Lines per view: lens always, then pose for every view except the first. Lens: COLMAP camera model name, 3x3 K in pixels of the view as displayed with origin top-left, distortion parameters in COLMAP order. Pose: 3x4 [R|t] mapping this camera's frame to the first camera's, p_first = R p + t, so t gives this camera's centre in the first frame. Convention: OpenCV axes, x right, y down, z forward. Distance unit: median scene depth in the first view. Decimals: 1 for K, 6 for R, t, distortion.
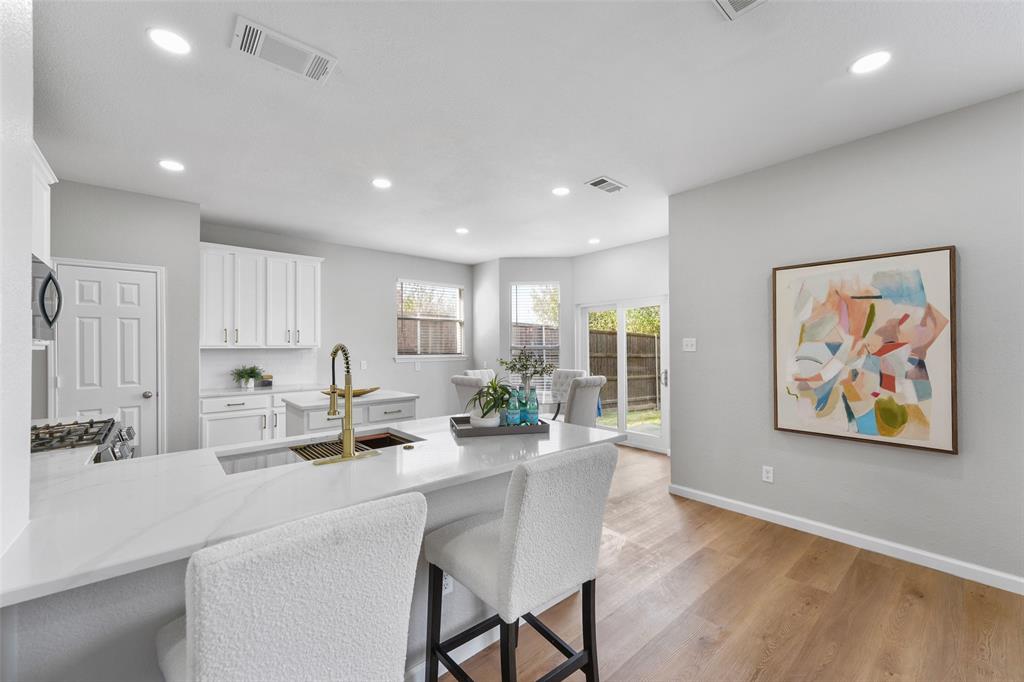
lens RADIAL K [[403.4, 0, 502.2], [0, 403.4, 345.1], [0, 0, 1]] dist [0.000881, 0.000026]
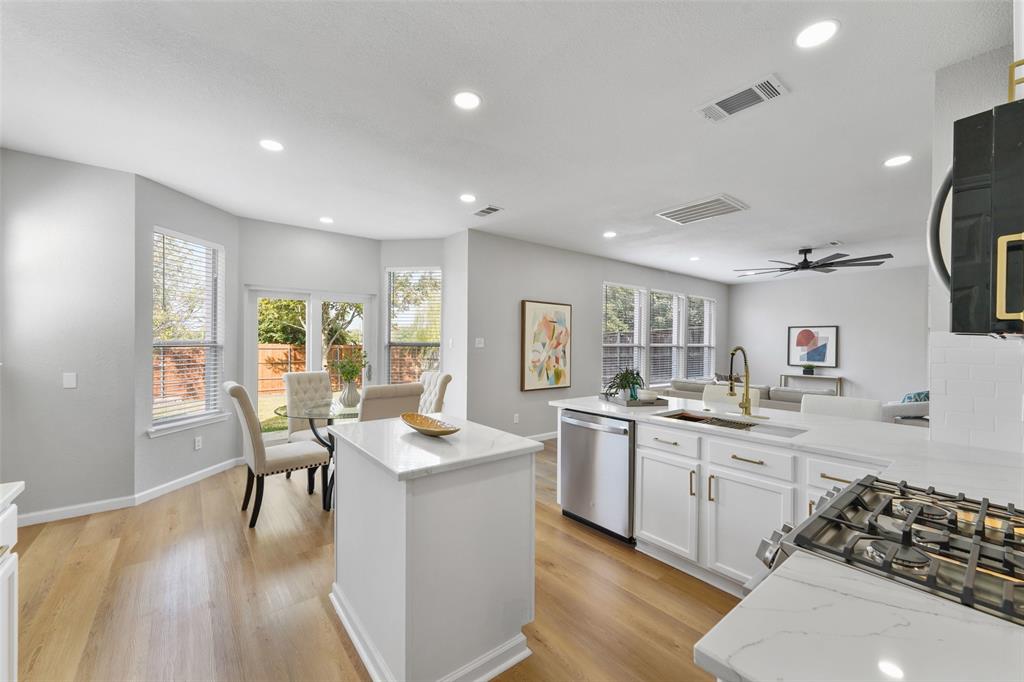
lens RADIAL K [[403.4, 0, 502.2], [0, 403.4, 345.1], [0, 0, 1]] dist [0.000881, 0.000026]
pose [[0.034514, -0.007441, 0.999376, -1.234935], [-0.012792, 0.999887, 0.007887, -0.007071], [-0.999322, -0.013056, 0.034415, 1.168290]]
